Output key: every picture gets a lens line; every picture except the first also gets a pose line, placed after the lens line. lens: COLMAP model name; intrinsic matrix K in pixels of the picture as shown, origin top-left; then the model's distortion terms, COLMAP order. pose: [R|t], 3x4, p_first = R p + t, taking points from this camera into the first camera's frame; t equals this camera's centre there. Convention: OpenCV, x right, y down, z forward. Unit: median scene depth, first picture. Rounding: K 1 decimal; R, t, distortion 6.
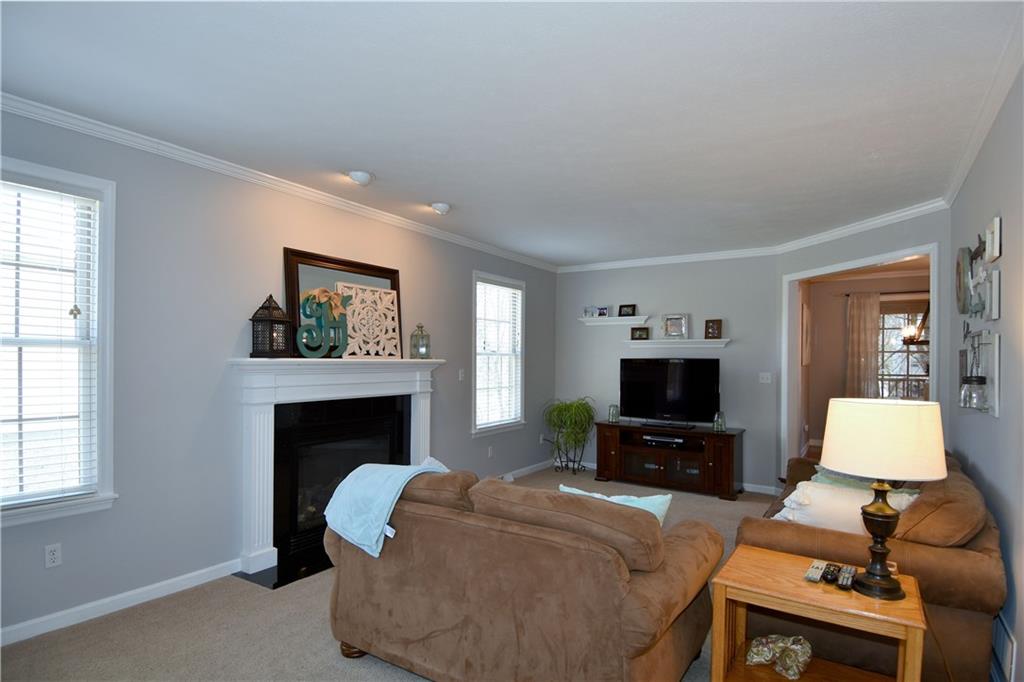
lens RADIAL K [[555.2, 0, 499.1], [0, 555.2, 359.8], [0, 0, 1]] dist [0.077483, -0.061772]
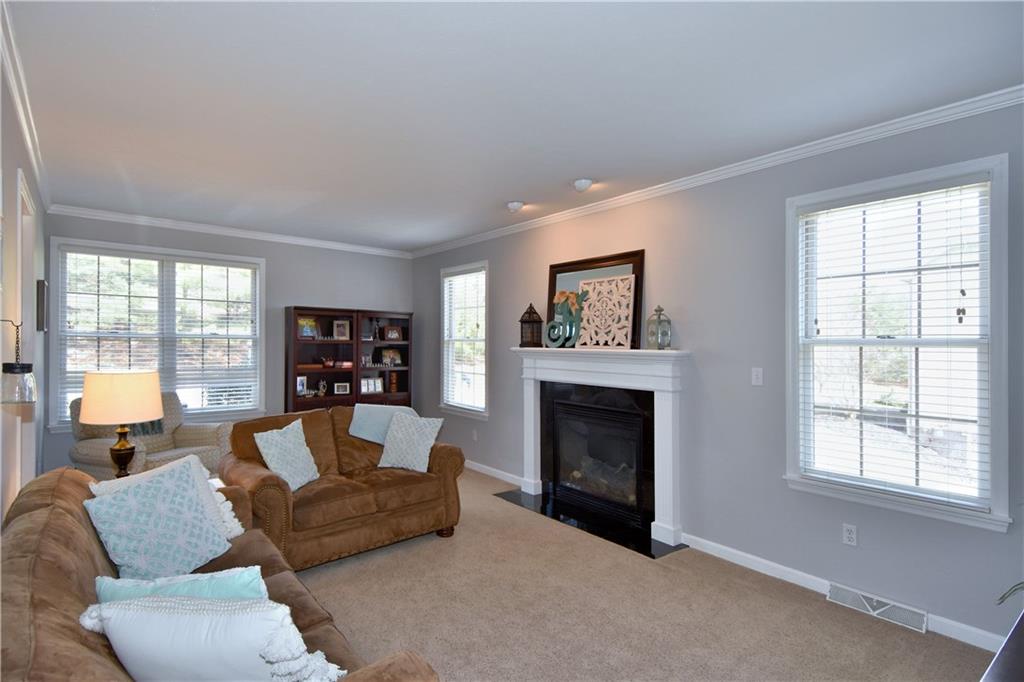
lens RADIAL K [[555.2, 0, 499.1], [0, 555.2, 359.8], [0, 0, 1]] dist [0.077483, -0.061772]
pose [[-0.344744, 0.006460, -0.938675, 0.782255], [-0.024577, 0.999571, 0.015905, 0.006726], [0.938375, 0.028553, -0.344437, 1.162937]]
